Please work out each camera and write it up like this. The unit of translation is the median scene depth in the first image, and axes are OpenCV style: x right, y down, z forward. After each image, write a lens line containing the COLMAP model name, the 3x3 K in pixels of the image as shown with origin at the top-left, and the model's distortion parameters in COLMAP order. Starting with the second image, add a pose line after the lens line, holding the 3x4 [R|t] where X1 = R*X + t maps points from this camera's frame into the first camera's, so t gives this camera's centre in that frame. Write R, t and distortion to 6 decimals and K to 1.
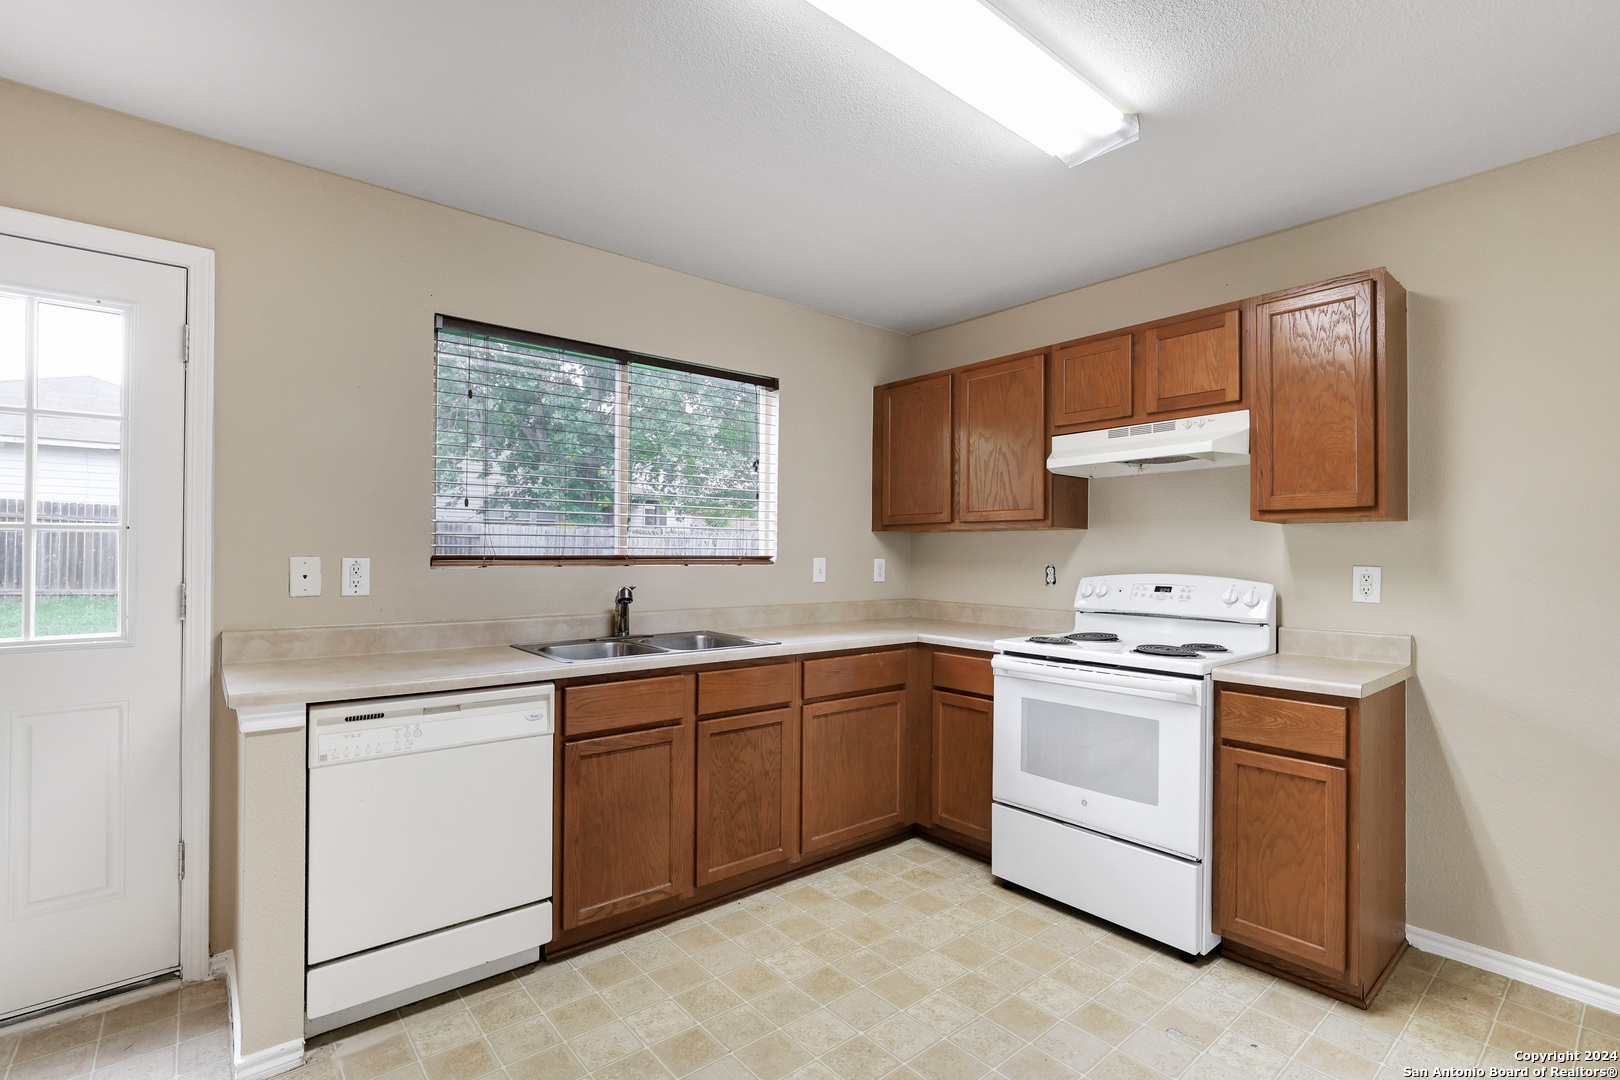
lens RADIAL K [[743.9, 0, 817.8], [0, 743.9, 543.9], [0, 0, 1]] dist [-0.019601, 0.005912]
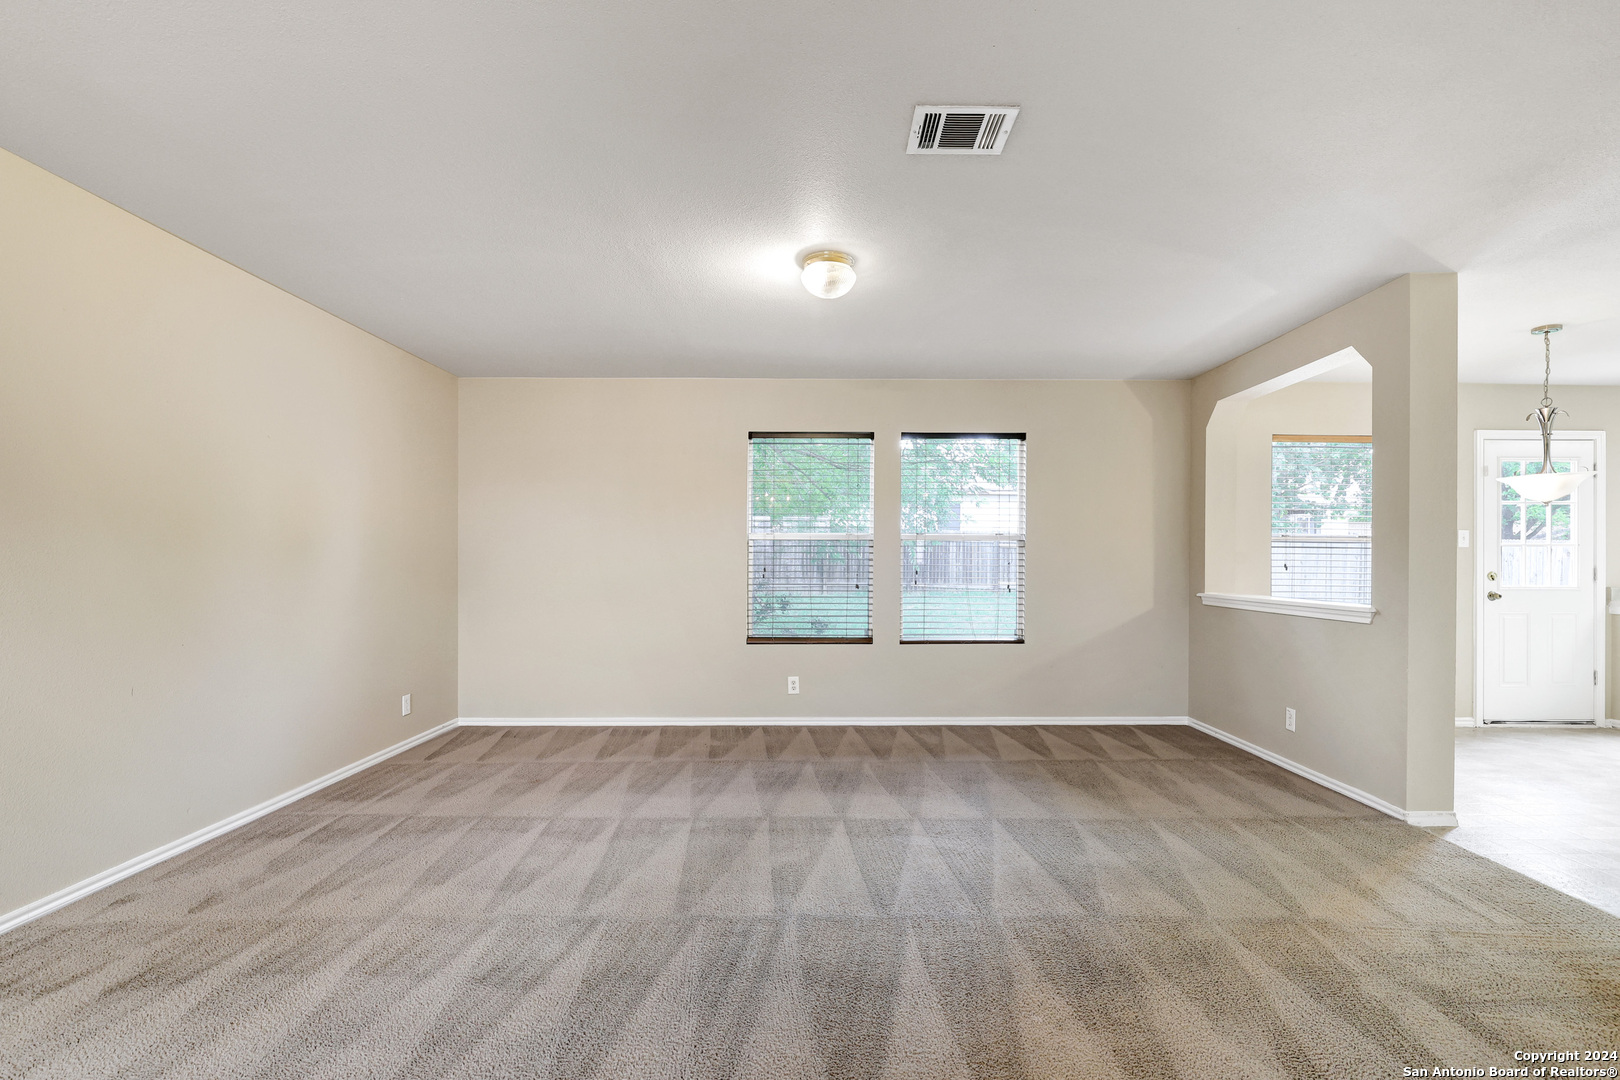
lens RADIAL K [[743.9, 0, 829.5], [0, 743.9, 563.0], [0, 0, 1]] dist [-0.019601, 0.005912]
pose [[0.765095, -0.003377, -0.643908, -1.029723], [0.010283, 0.999923, 0.006975, -0.002540], [0.643835, -0.011958, 0.765071, -2.118760]]
